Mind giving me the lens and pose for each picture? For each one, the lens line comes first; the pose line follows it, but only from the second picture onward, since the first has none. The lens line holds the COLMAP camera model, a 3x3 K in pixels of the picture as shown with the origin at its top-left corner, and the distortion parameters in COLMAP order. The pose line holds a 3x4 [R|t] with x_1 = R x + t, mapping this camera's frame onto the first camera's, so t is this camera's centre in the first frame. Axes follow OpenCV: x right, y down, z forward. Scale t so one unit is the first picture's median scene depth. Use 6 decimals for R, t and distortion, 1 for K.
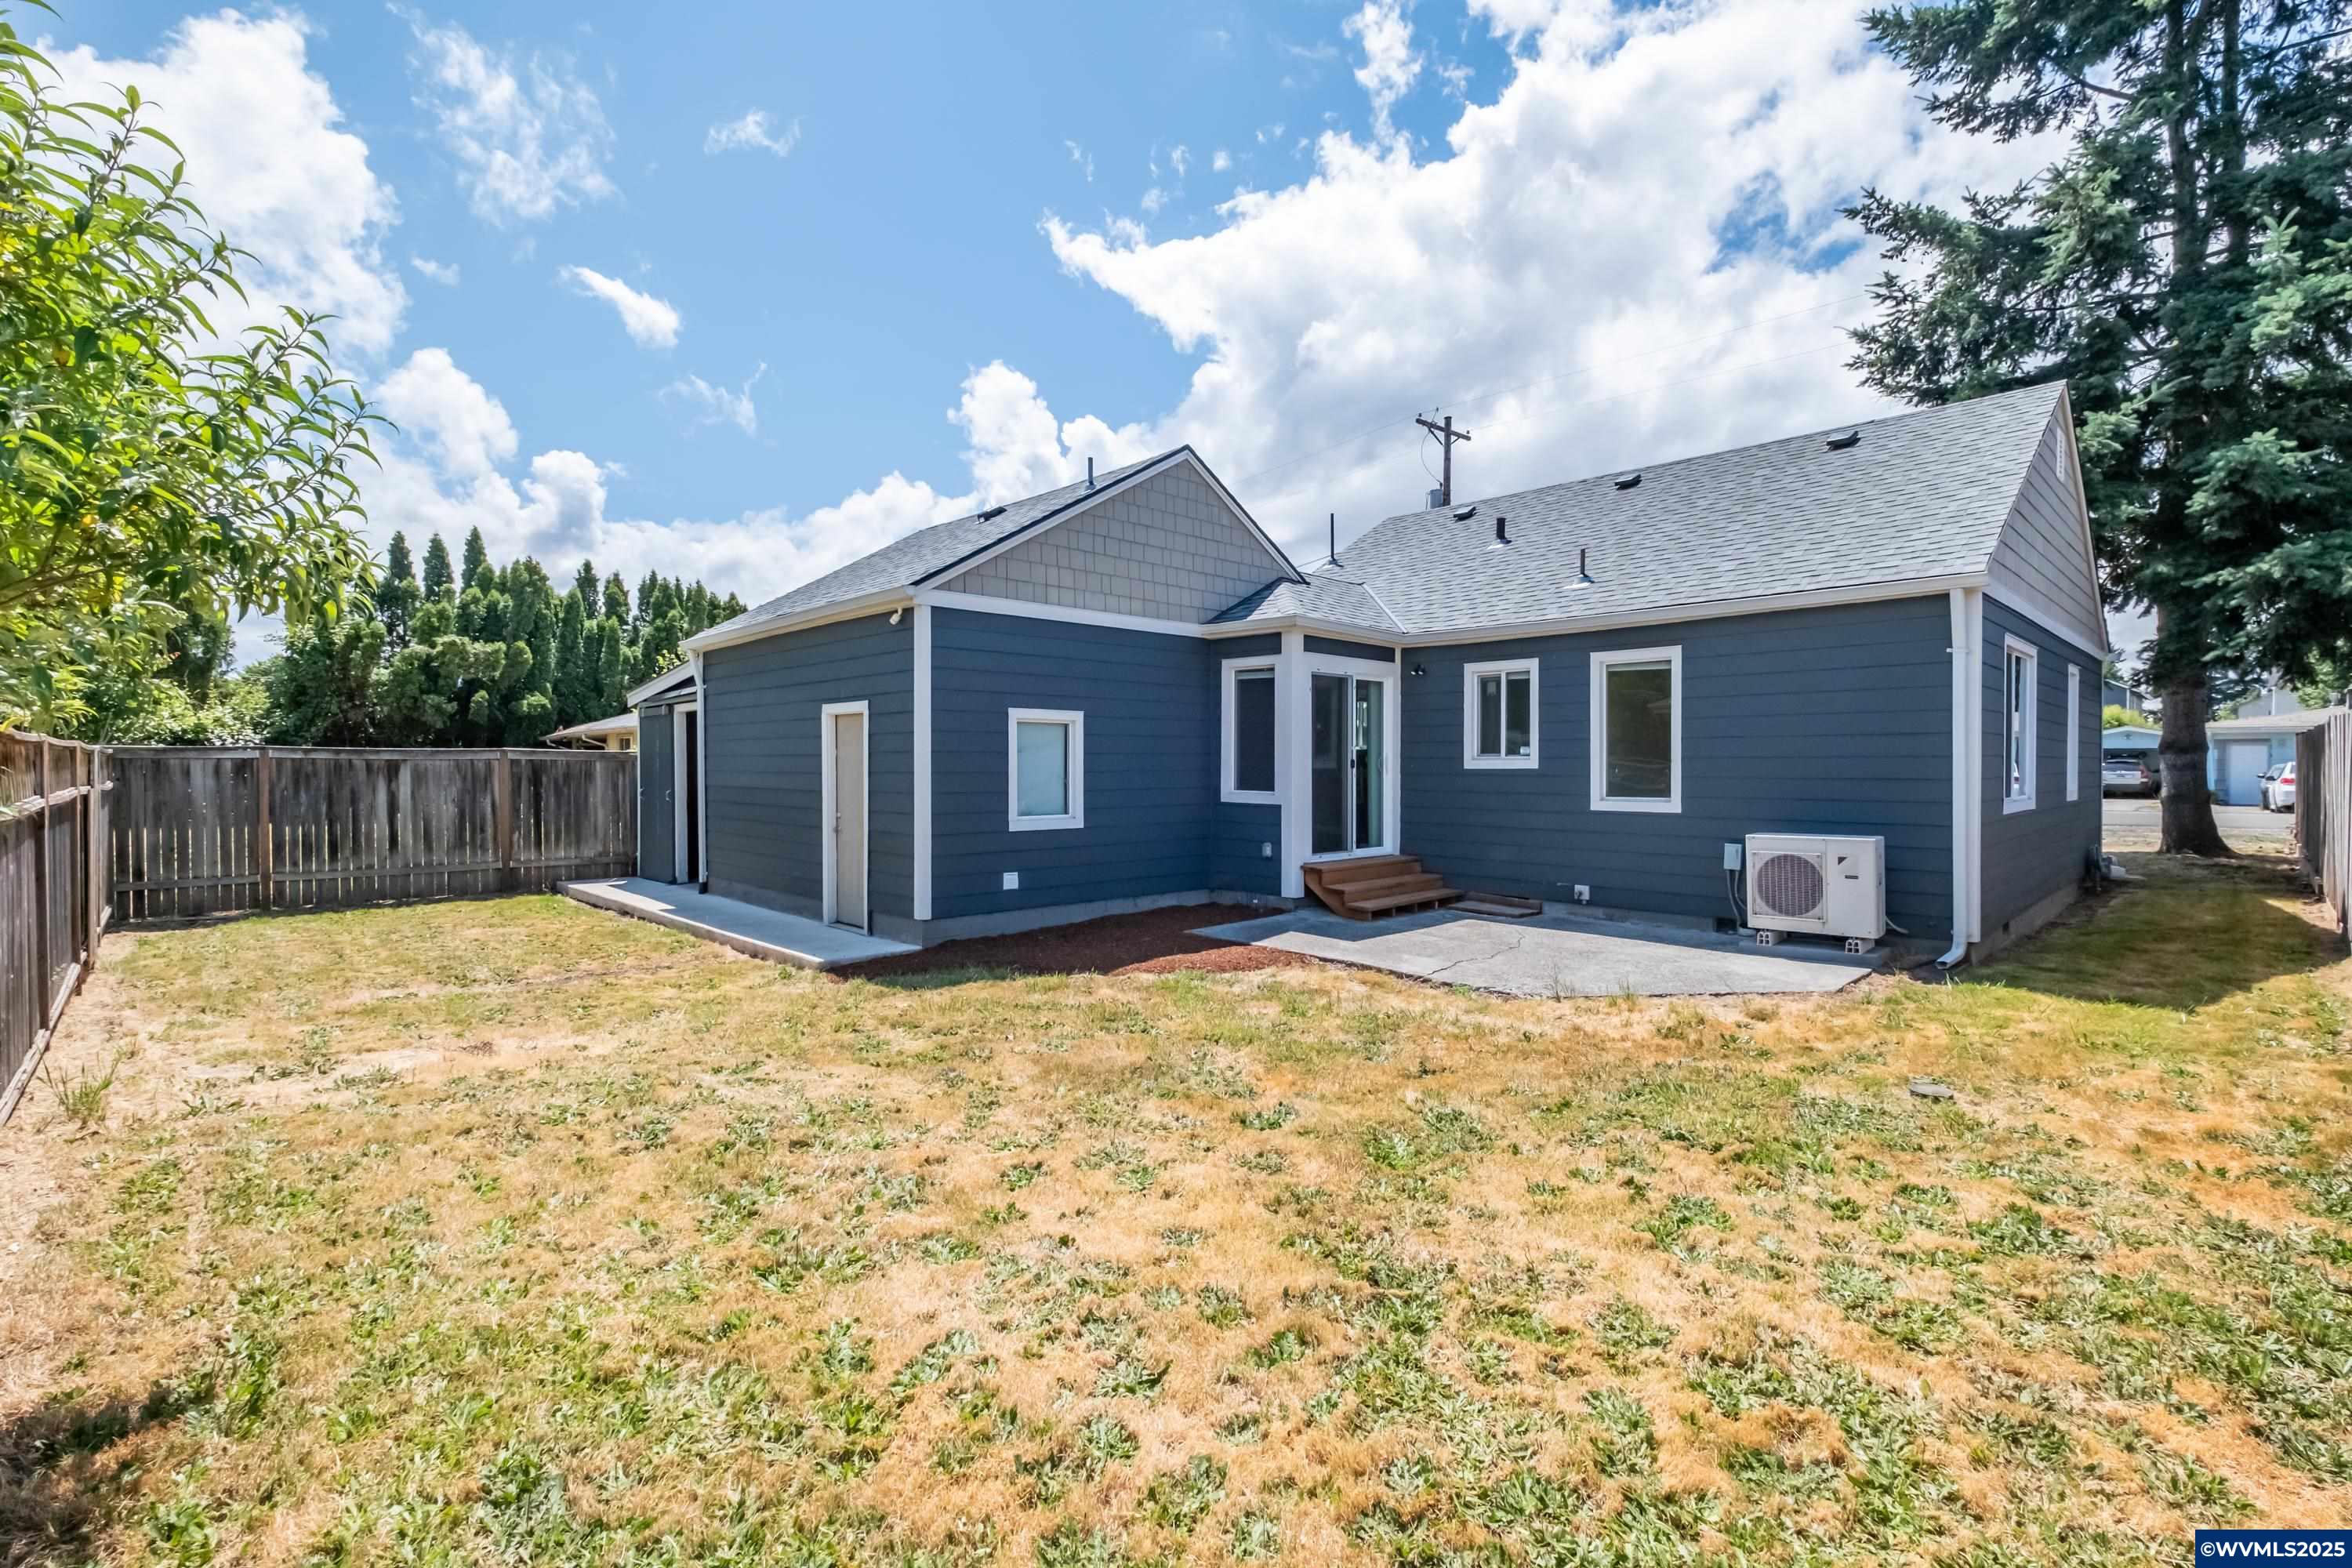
lens RADIAL K [[1026.5, 0, 1201.9], [0, 1026.5, 785.9], [0, 0, 1]] dist [0.002612, -0.003091]
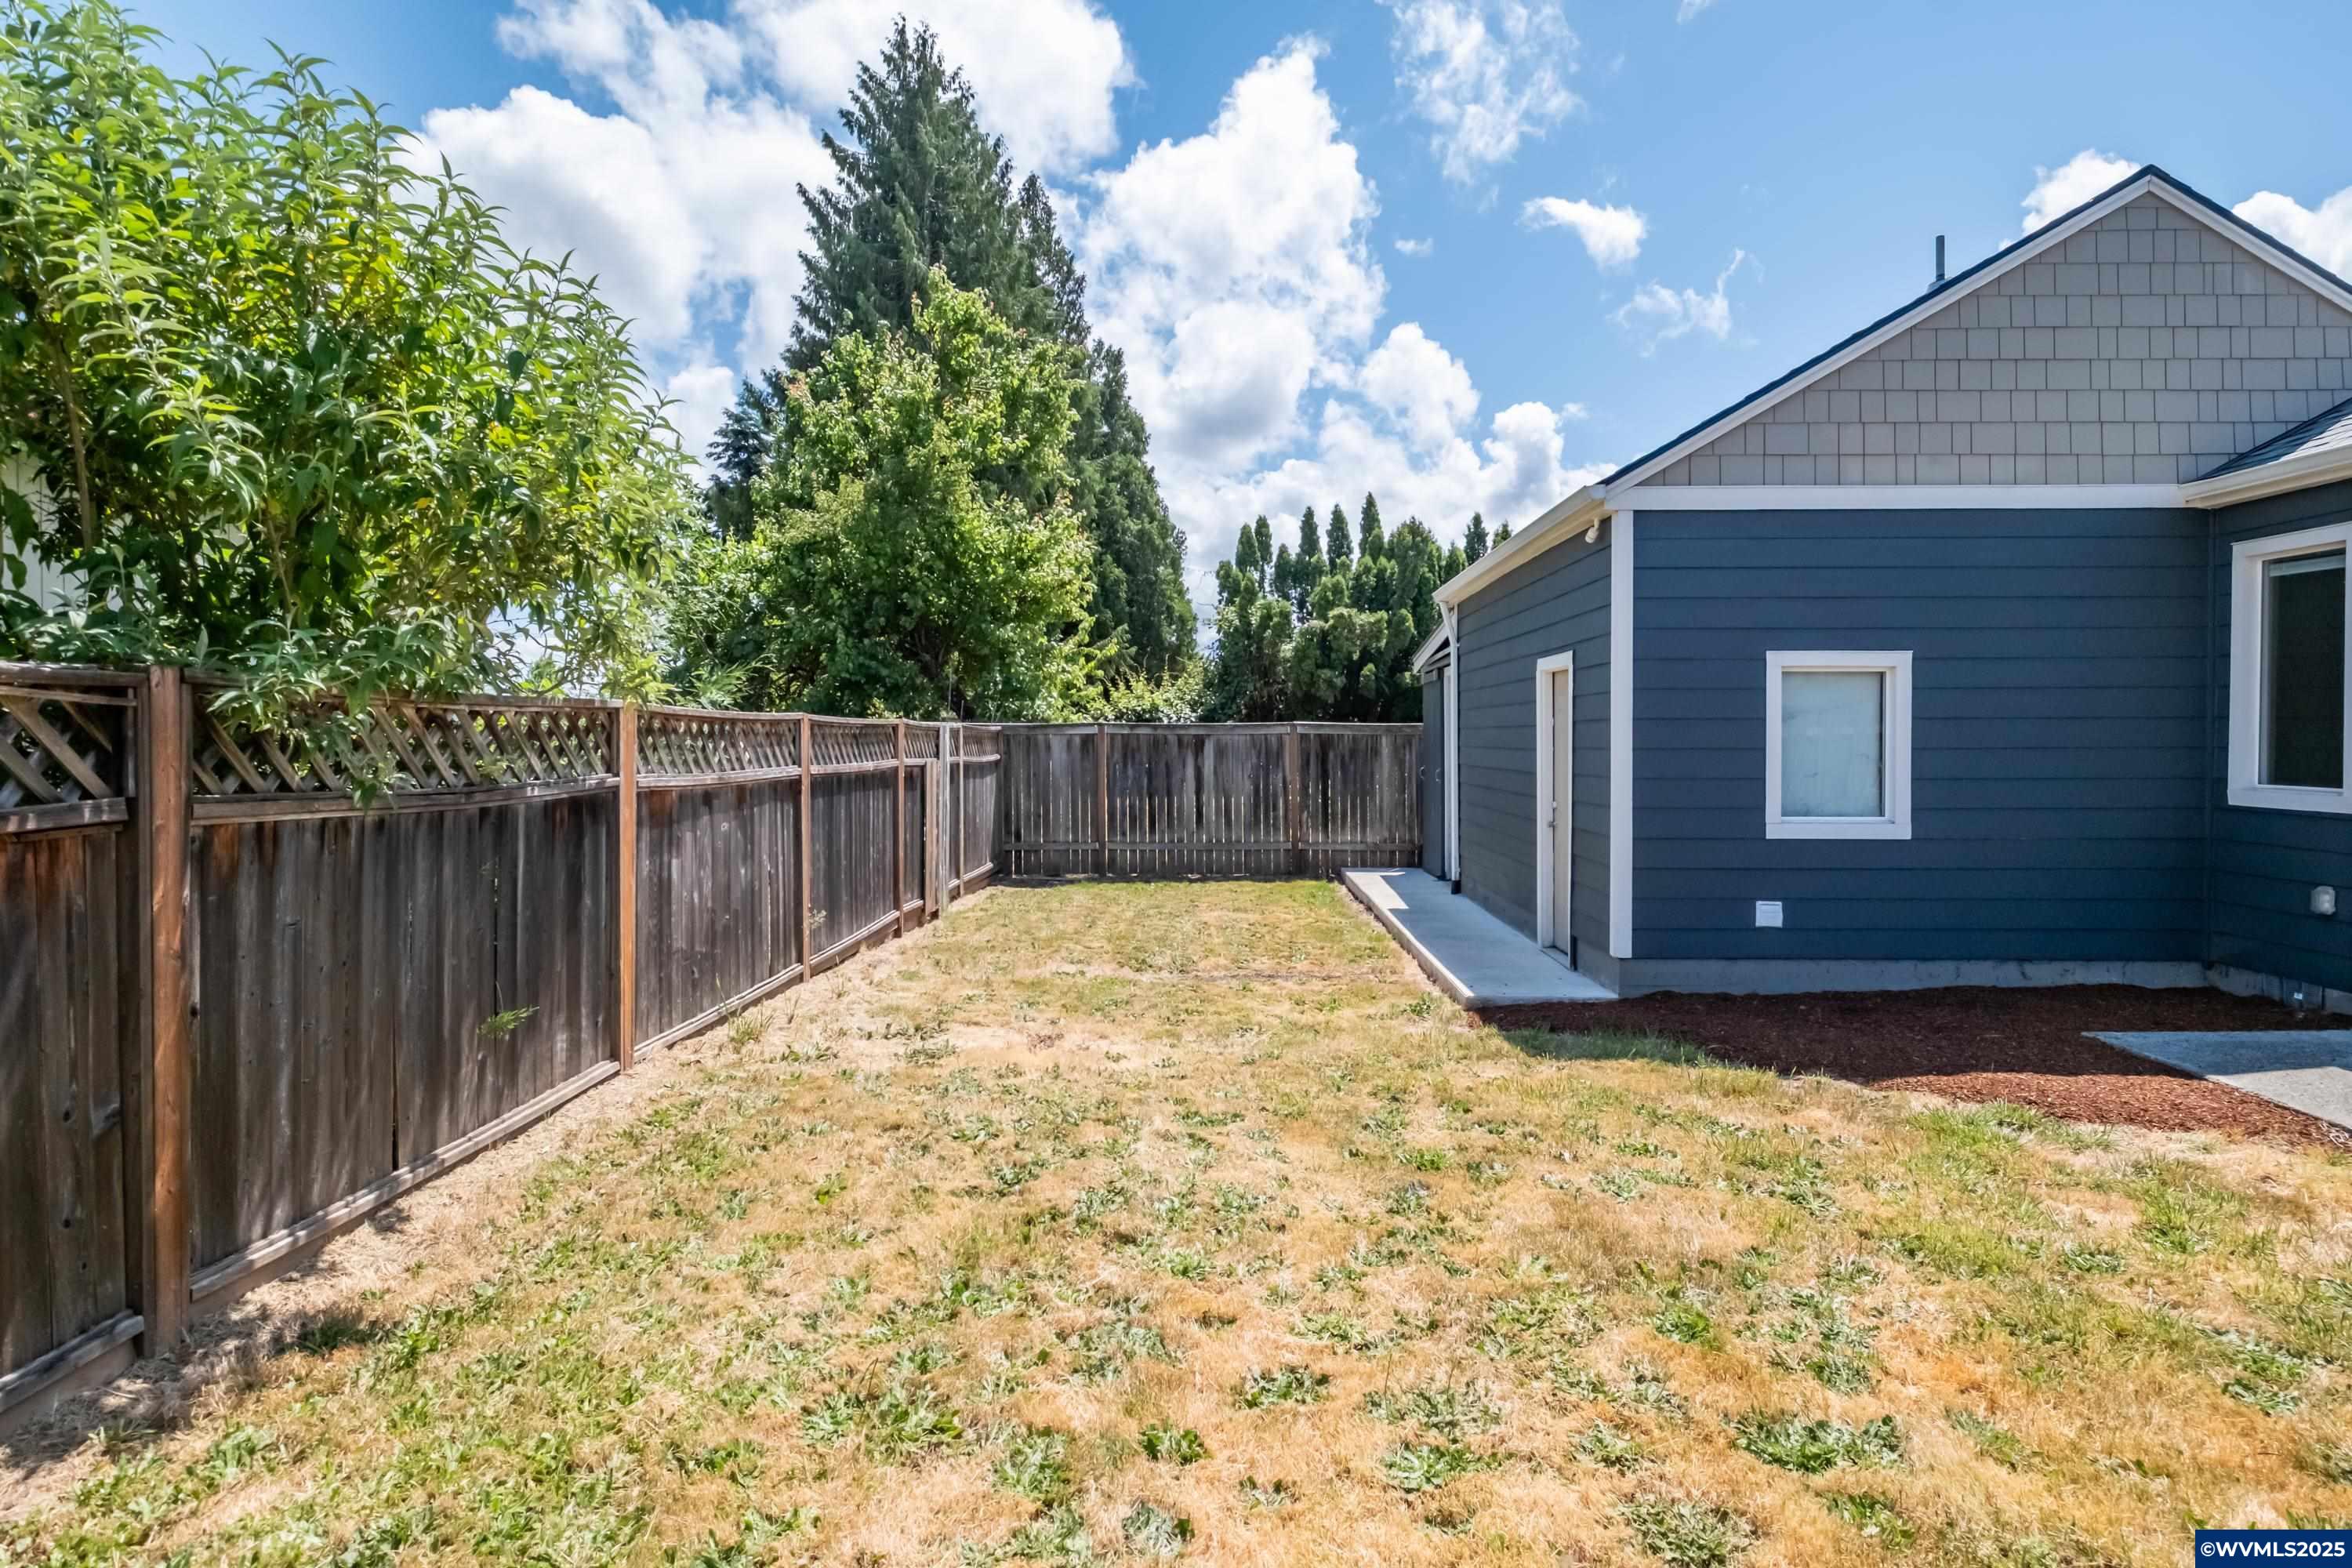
lens RADIAL K [[1286.5, 0, 1157.0], [0, 1286.5, 762.0], [0, 0, 1]] dist [-0.000039, -0.000402]
pose [[0.708875, 0.010949, -0.705249, 0.108850], [-0.013440, 0.999908, 0.002015, -0.001115], [0.705206, 0.008050, 0.708957, 0.131334]]
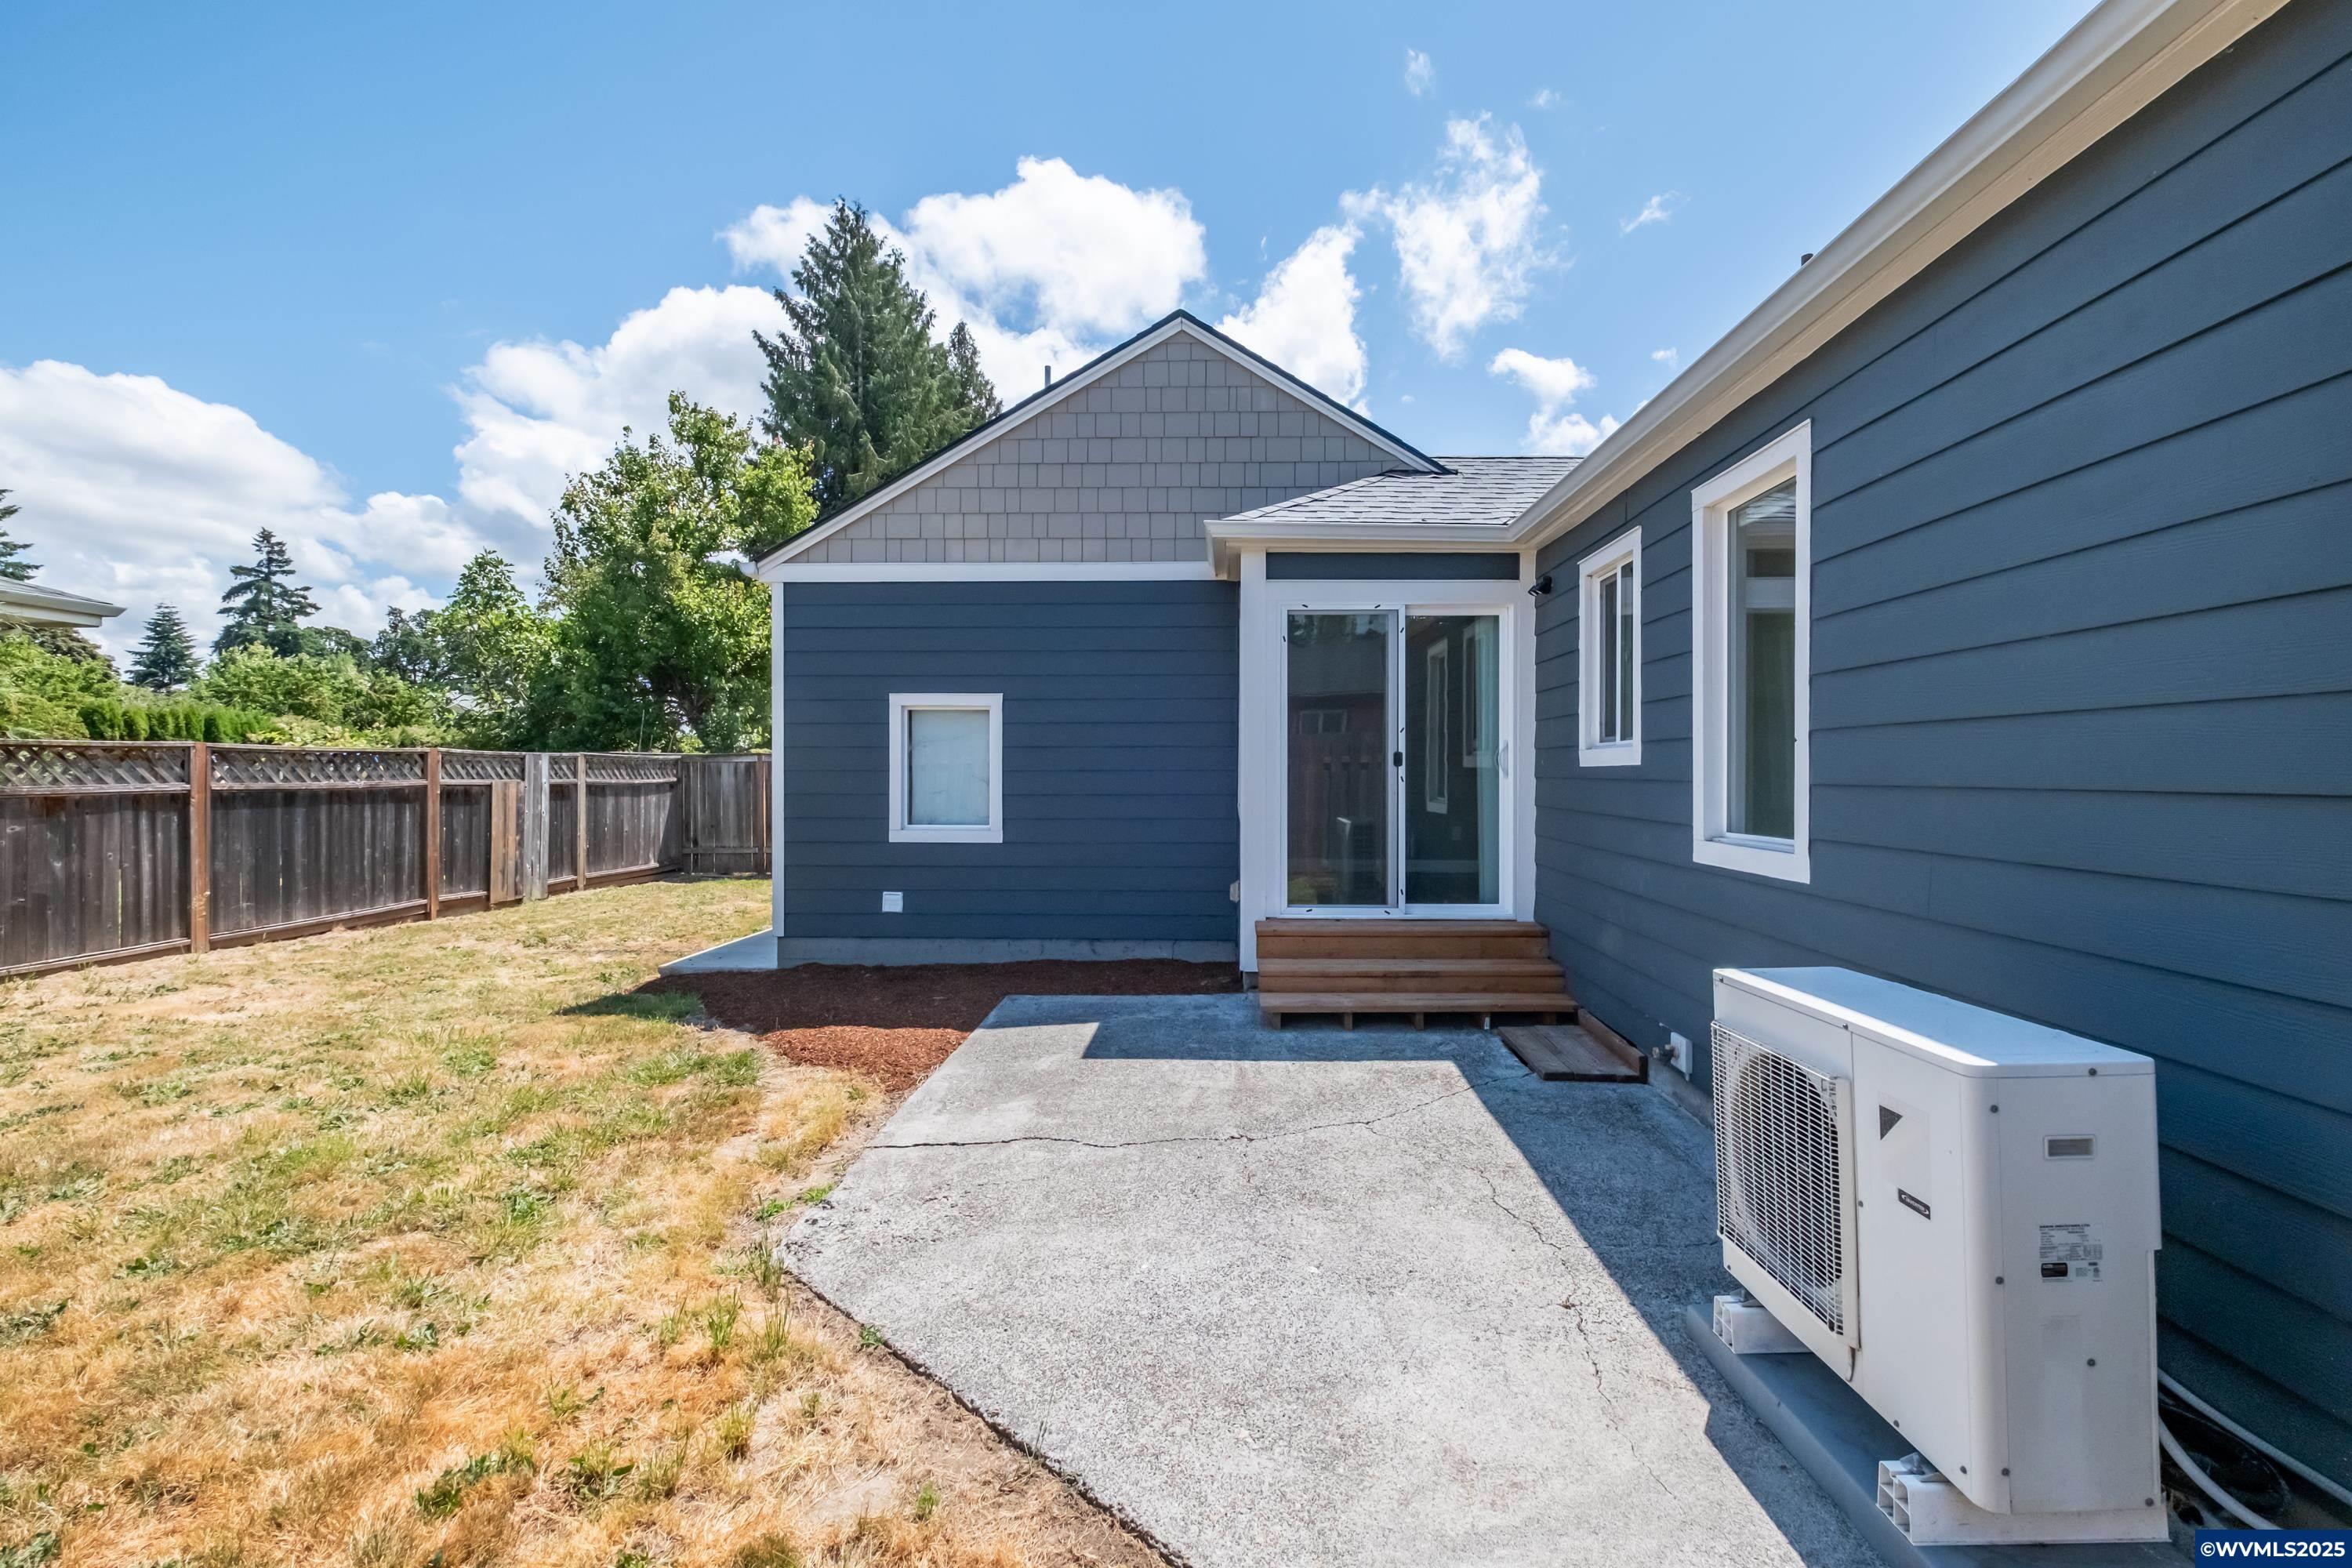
lens RADIAL K [[1026.5, 0, 1185.3], [0, 1026.5, 777.7], [0, 0, 1]] dist [0.002612, -0.003091]
pose [[0.696480, 0.005603, -0.717554, 0.538779], [-0.015941, 0.999844, -0.007665, -0.004893], [0.717399, 0.016777, 0.696461, 0.555949]]
